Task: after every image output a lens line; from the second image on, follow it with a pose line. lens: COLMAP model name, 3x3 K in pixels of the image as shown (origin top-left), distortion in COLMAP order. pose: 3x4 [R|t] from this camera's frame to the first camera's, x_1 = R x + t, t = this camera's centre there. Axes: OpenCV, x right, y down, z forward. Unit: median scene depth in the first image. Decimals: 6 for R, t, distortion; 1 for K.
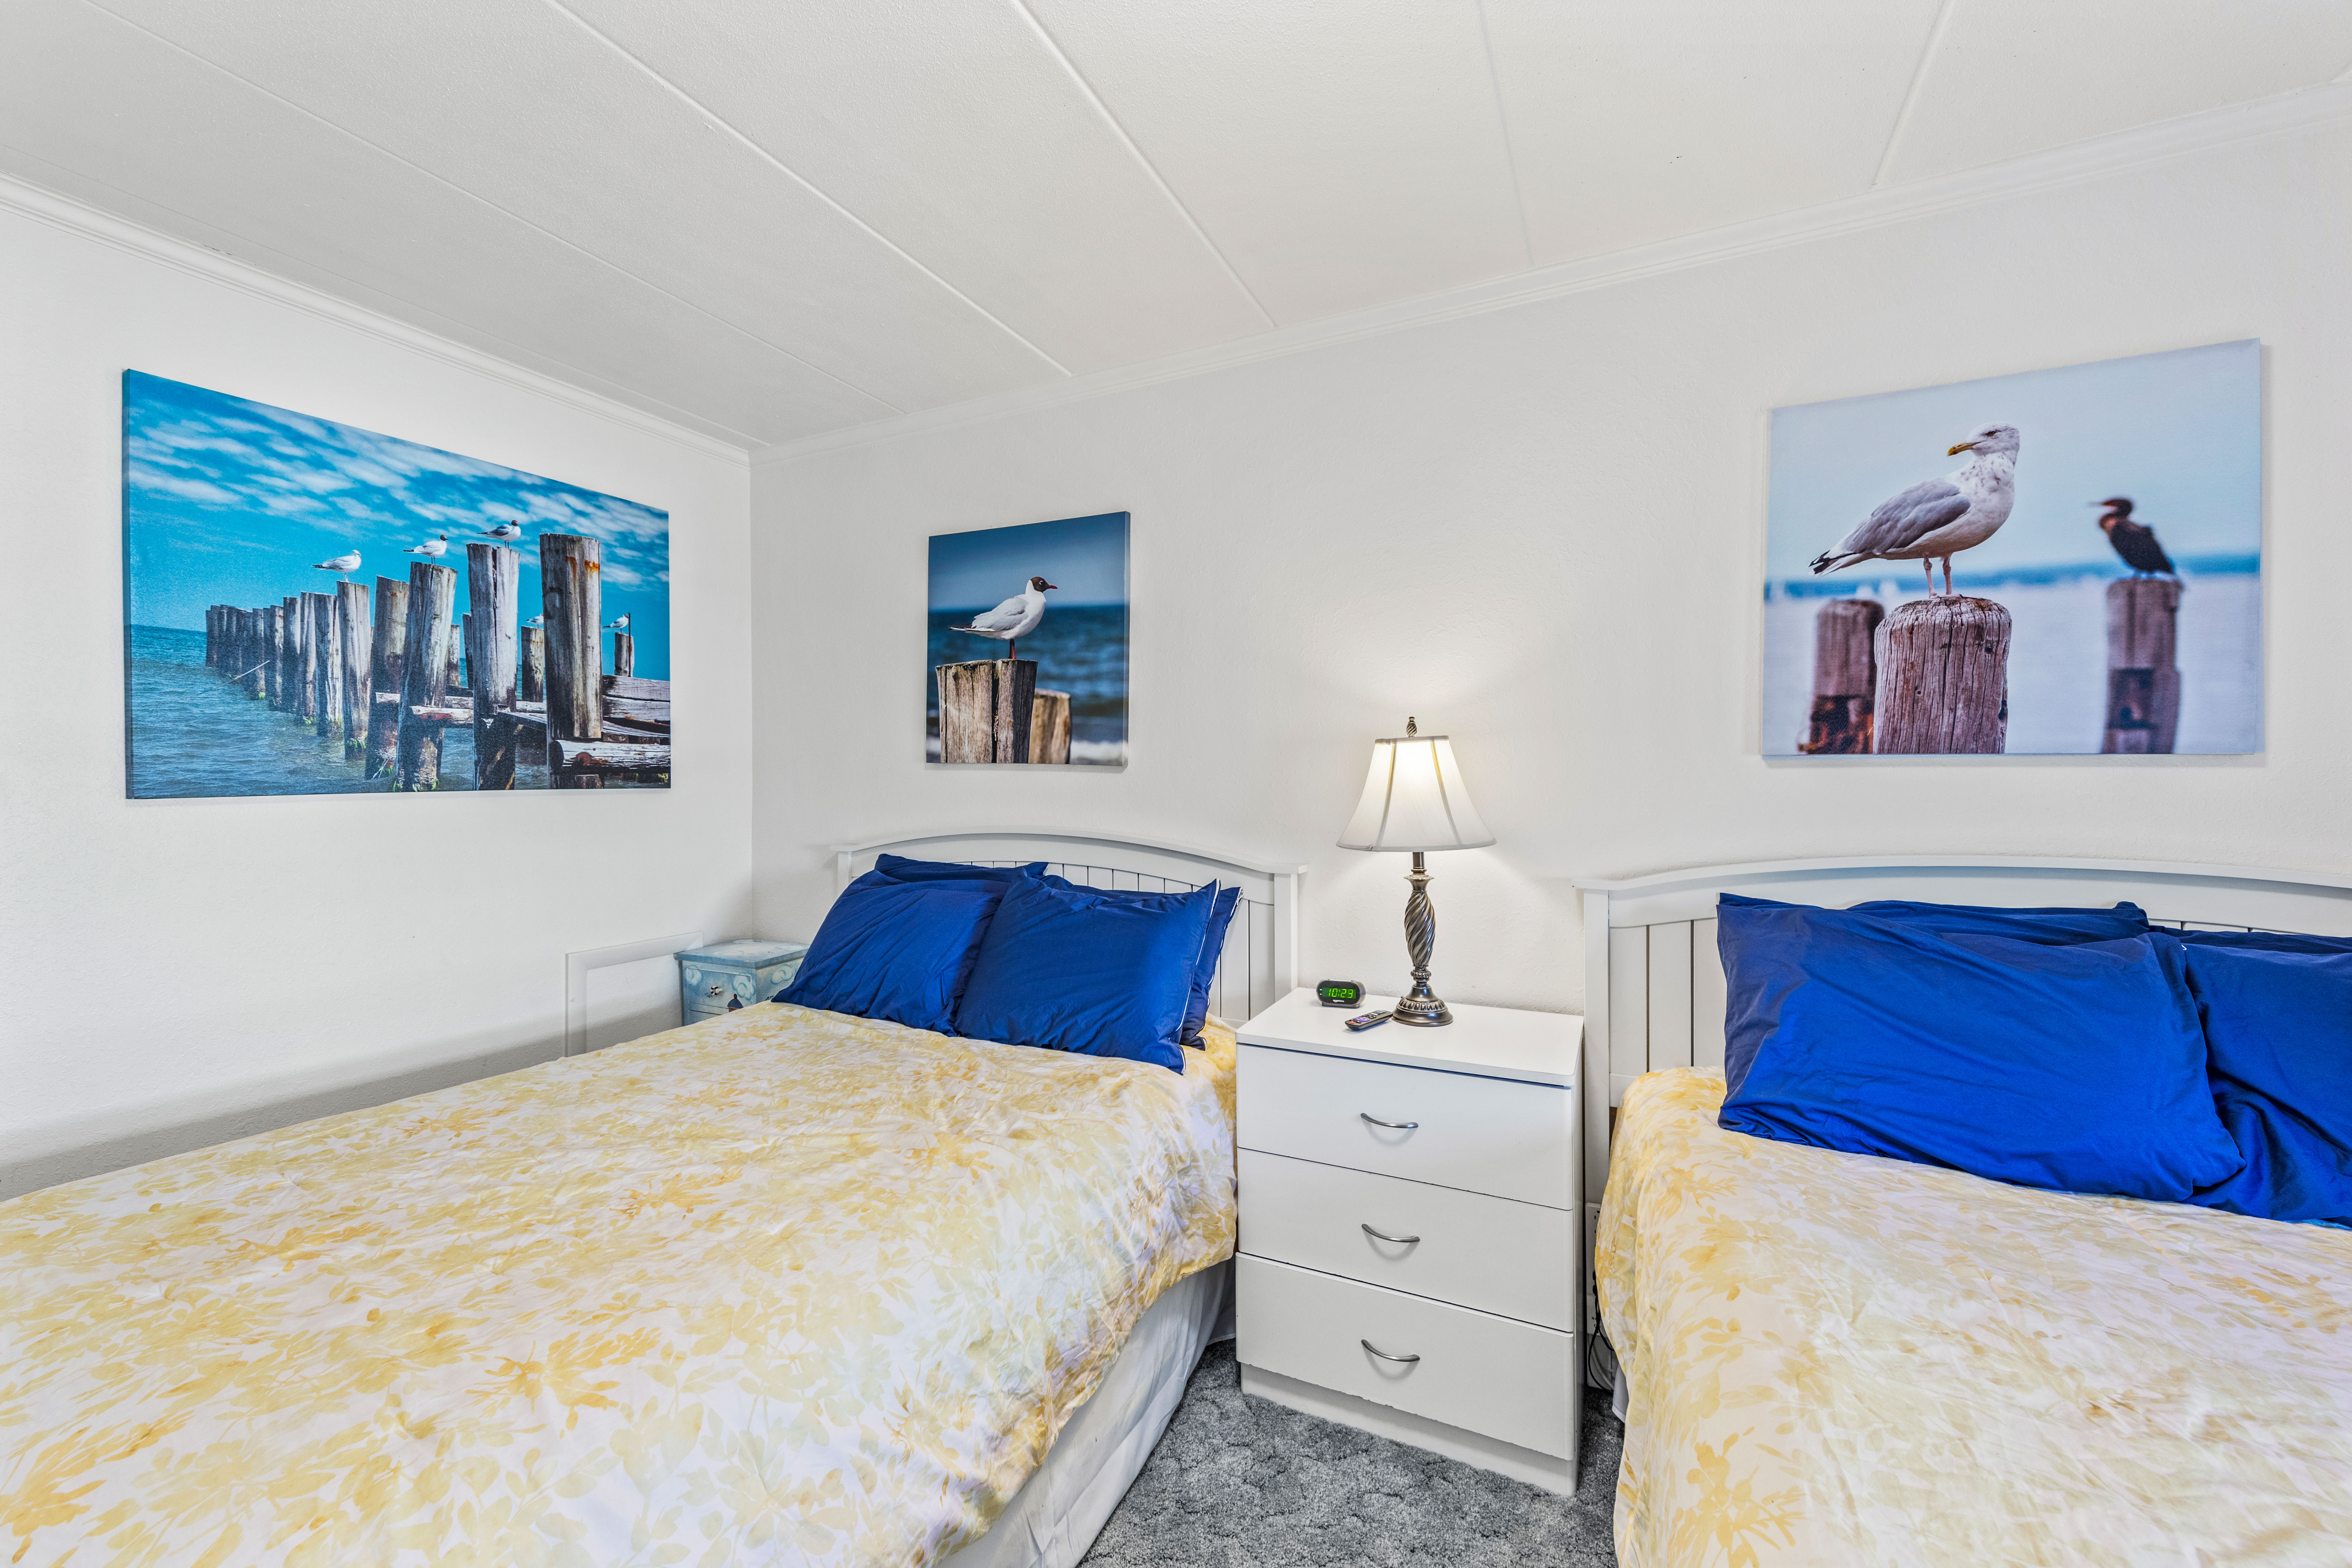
lens RADIAL K [[917.8, 0, 1186.7], [0, 917.8, 774.3], [0, 0, 1]] dist [0.011220, -0.000690]
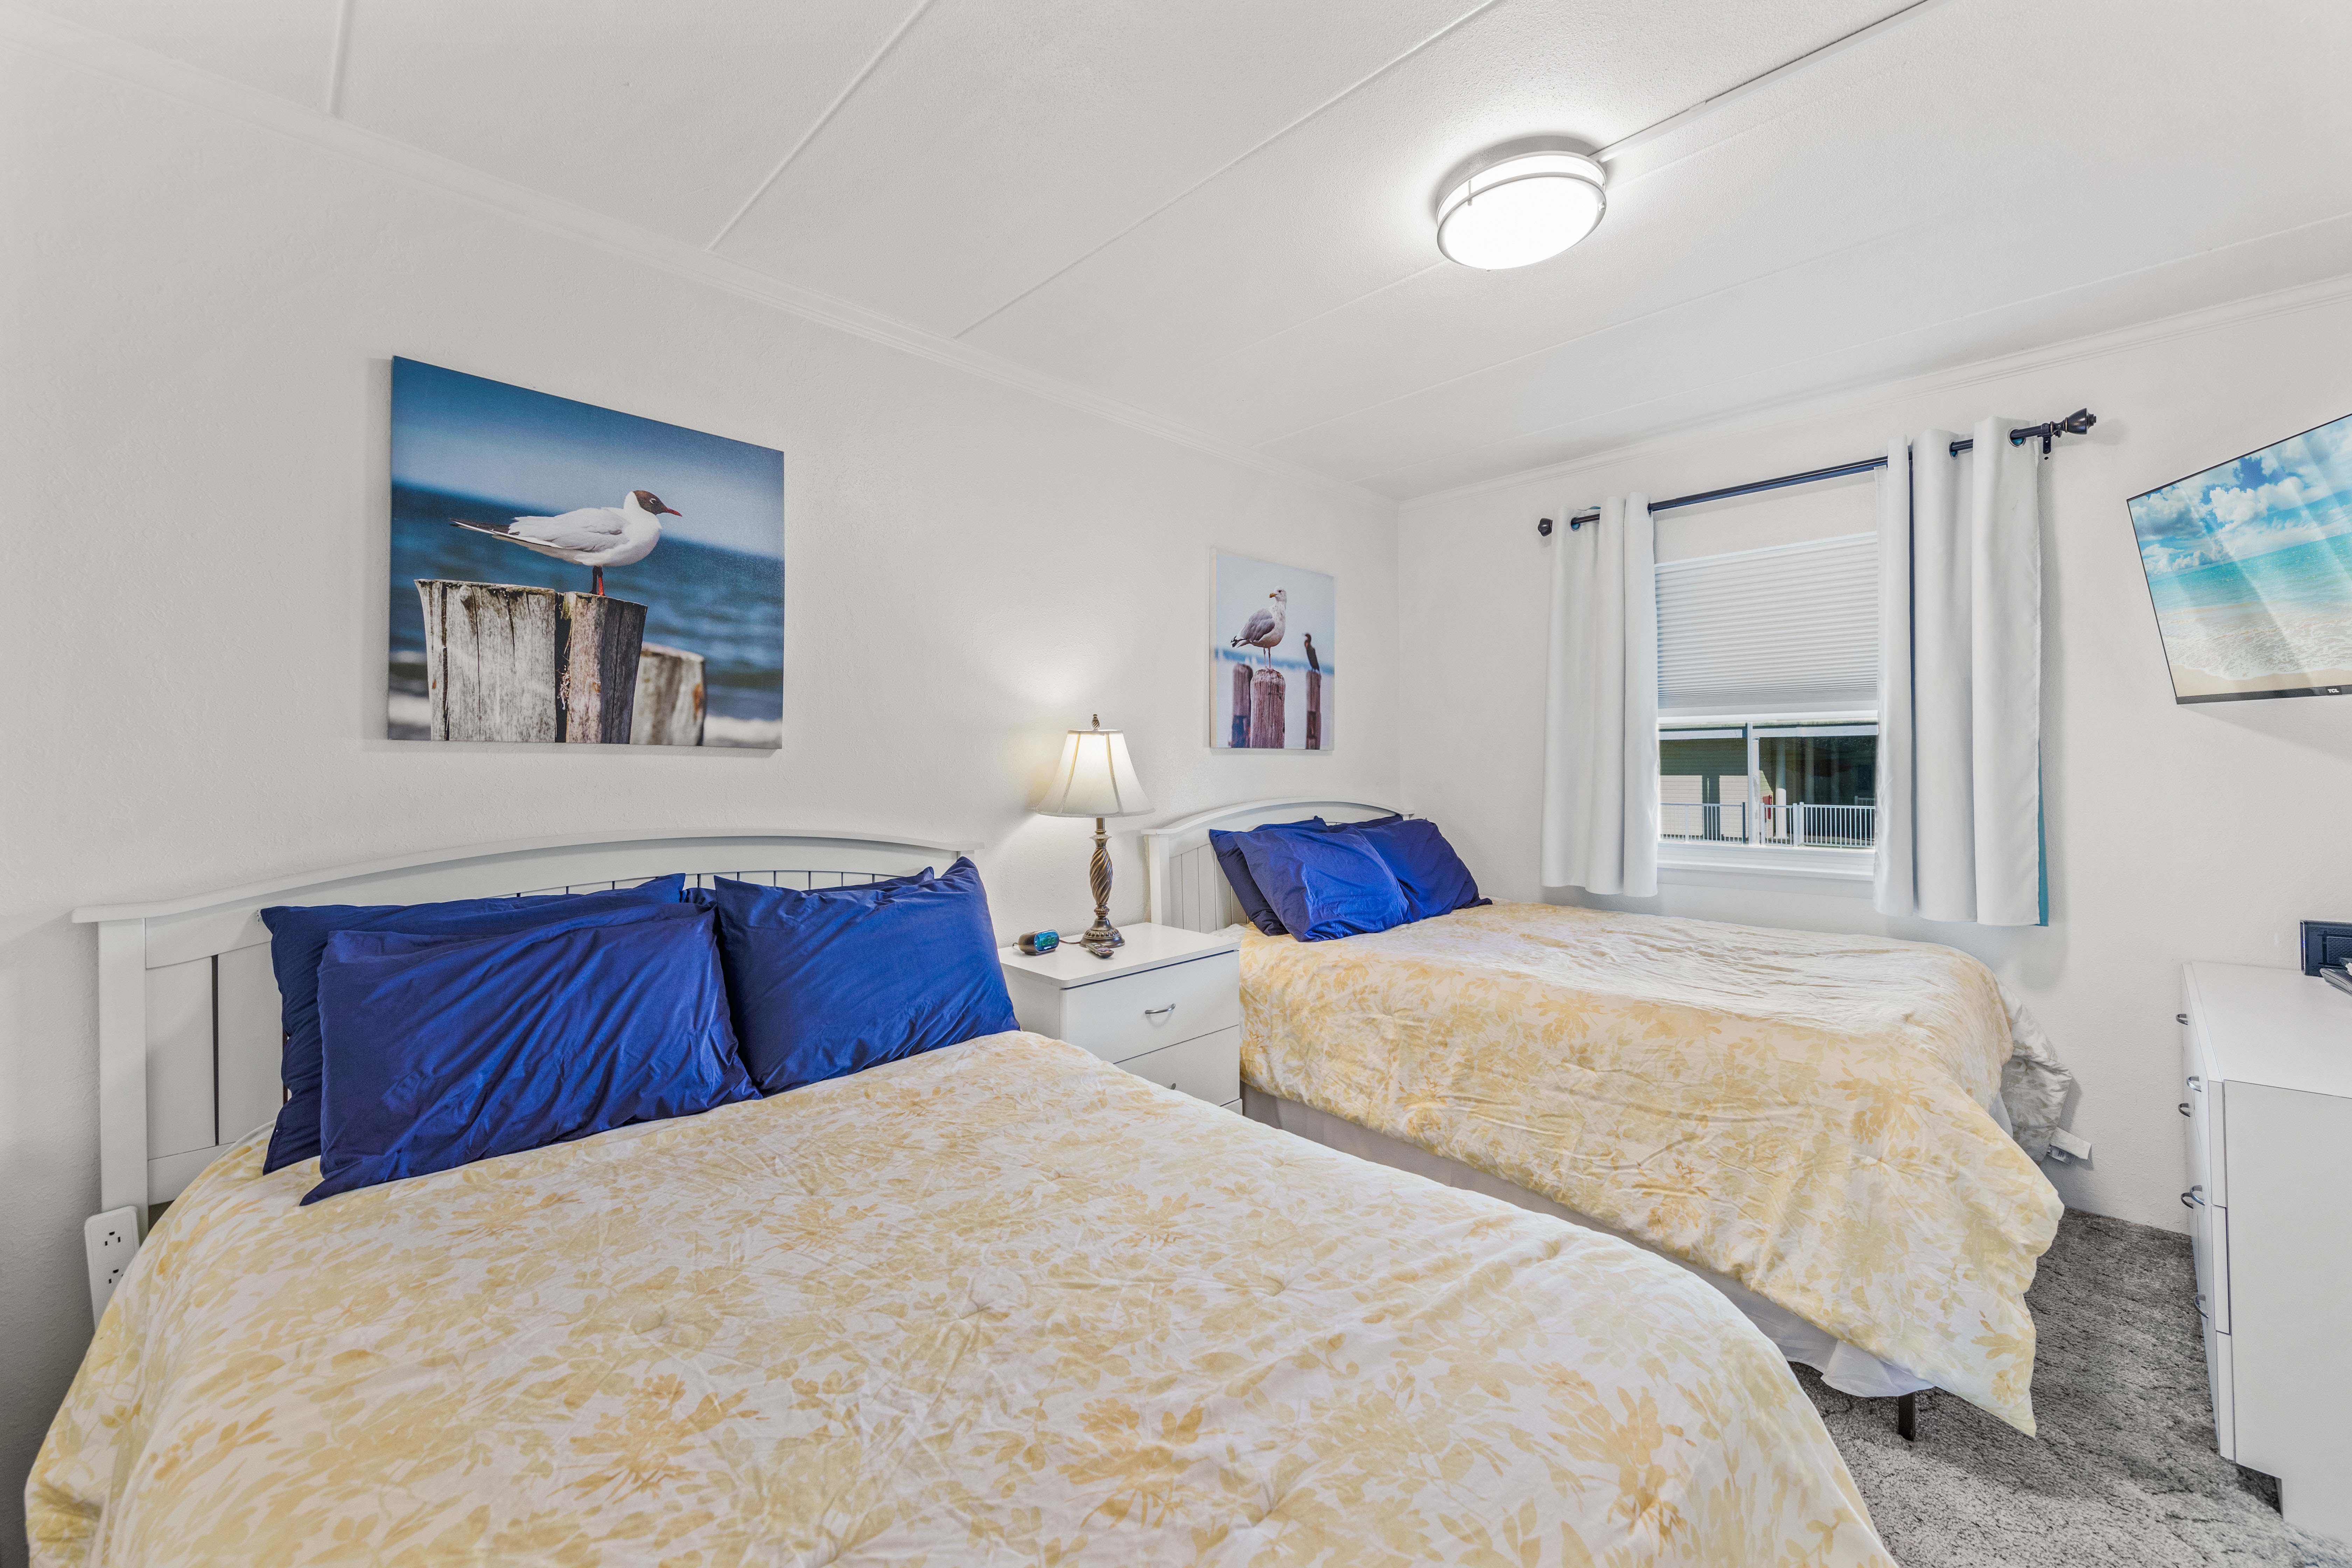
lens RADIAL K [[917.8, 0, 1184.8], [0, 917.8, 775.9], [0, 0, 1]] dist [0.011220, -0.000690]
pose [[0.330965, -0.016546, 0.943498, -0.750871], [0.001281, 0.999853, 0.017085, 0.001857], [-0.943642, -0.004446, 0.330938, 0.357618]]
